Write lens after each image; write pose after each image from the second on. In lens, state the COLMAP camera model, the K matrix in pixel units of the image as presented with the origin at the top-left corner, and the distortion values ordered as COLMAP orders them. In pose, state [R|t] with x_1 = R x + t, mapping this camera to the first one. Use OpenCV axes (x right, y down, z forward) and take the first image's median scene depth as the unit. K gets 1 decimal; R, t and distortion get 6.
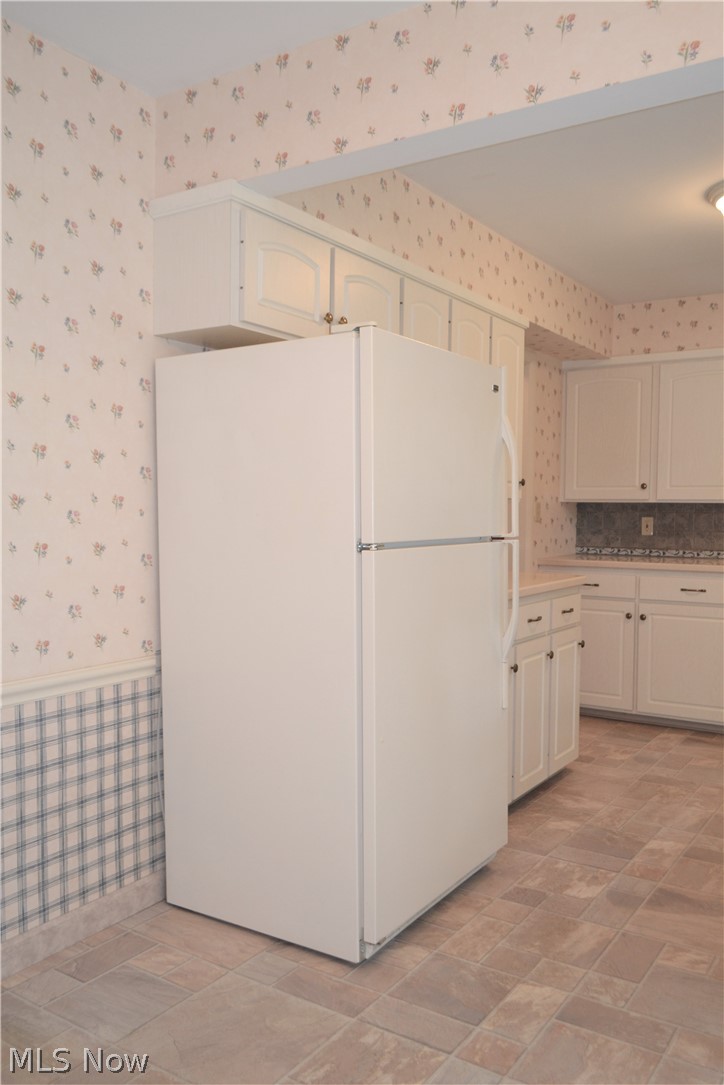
lens RADIAL K [[880.5, 0, 363.2], [0, 880.5, 510.4], [0, 0, 1]] dist [0.005455, 0.001866]
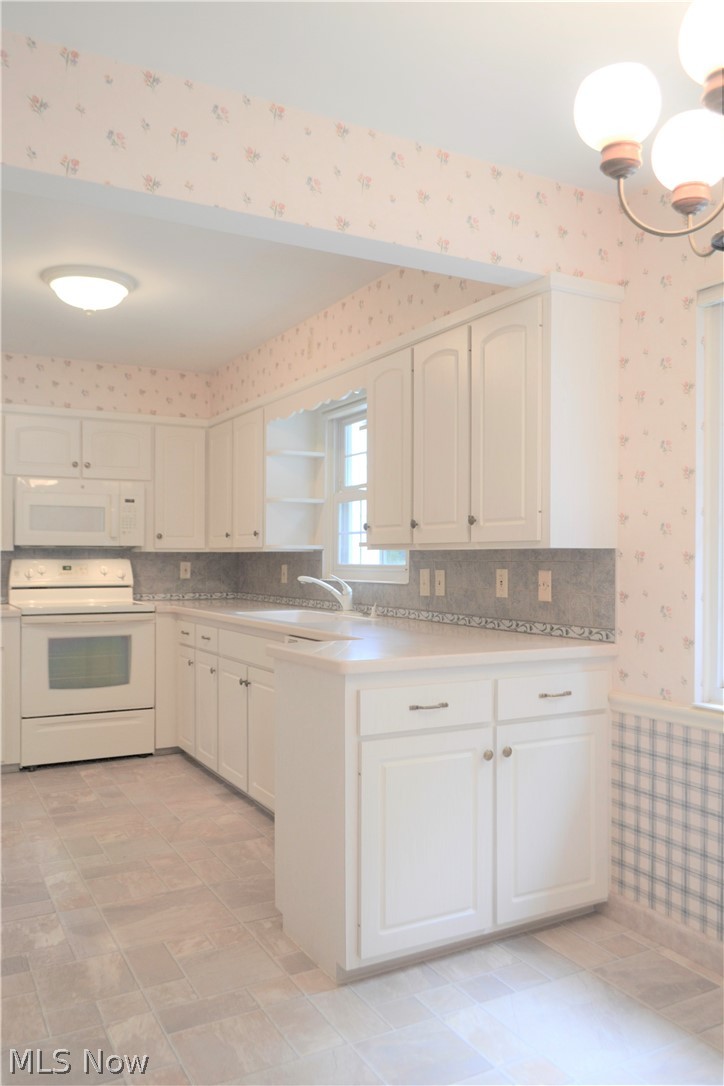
lens RADIAL K [[877.6, 0, 362.0], [0, 877.6, 543.0], [0, 0, 1]] dist [0.002777, 0.002816]
pose [[0.474957, 0.007445, 0.879977, -0.566748], [0.000901, 0.999960, -0.008946, -0.010653], [-0.880008, 0.005041, 0.474931, 0.258613]]
